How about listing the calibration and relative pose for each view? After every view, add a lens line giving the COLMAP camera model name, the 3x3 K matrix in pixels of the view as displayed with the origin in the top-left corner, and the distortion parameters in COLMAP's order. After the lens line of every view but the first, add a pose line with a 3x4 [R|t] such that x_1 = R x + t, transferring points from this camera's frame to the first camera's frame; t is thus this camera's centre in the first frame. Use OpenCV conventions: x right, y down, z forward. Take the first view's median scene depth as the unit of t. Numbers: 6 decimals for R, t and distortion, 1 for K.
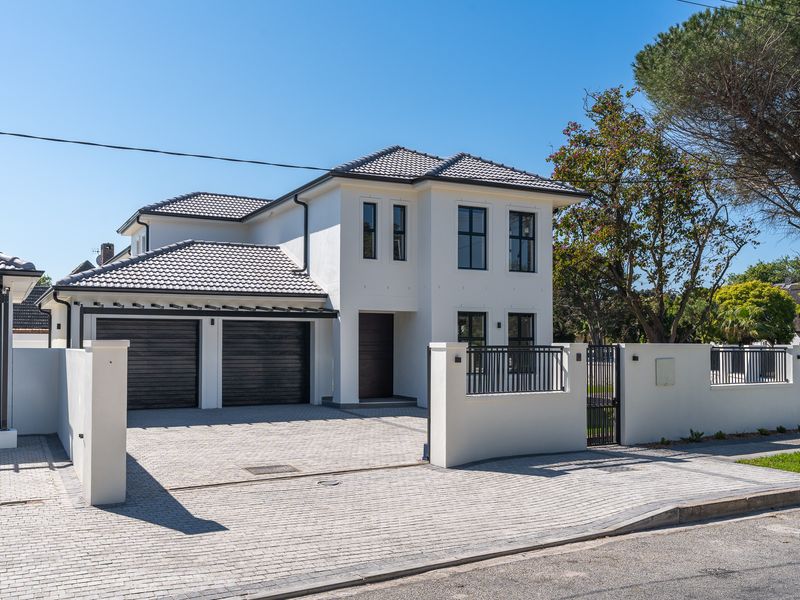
lens RADIAL K [[691.8, 0, 400.0], [0, 691.8, 300.0], [0, 0, 1]] dist [-0.001746, -0.001167]
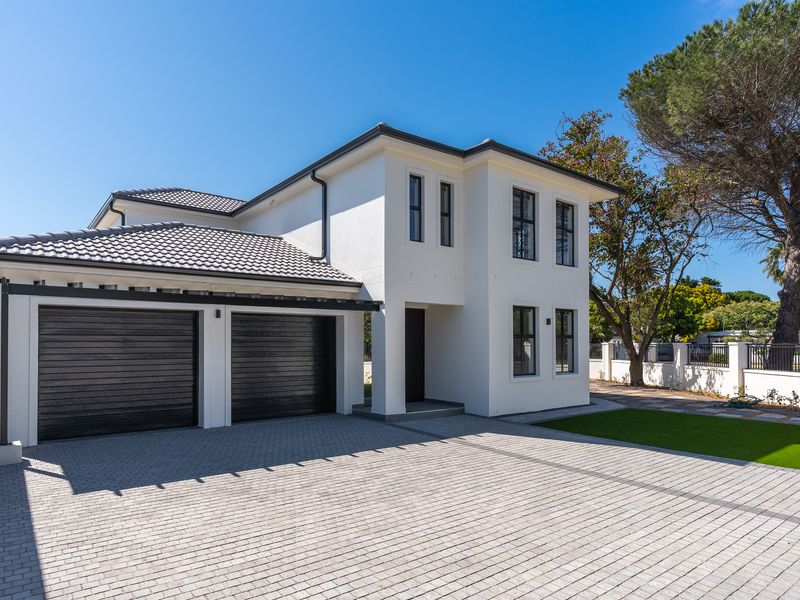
lens RADIAL K [[482.7, 0, 430.1], [0, 482.7, 322.7], [0, 0, 1]] dist [-0.000202, 0.000143]
pose [[0.976816, 0.006878, 0.213970, -0.147900], [-0.011215, 0.999755, 0.019061, 0.027249], [-0.213787, -0.021019, 0.976654, 0.407090]]
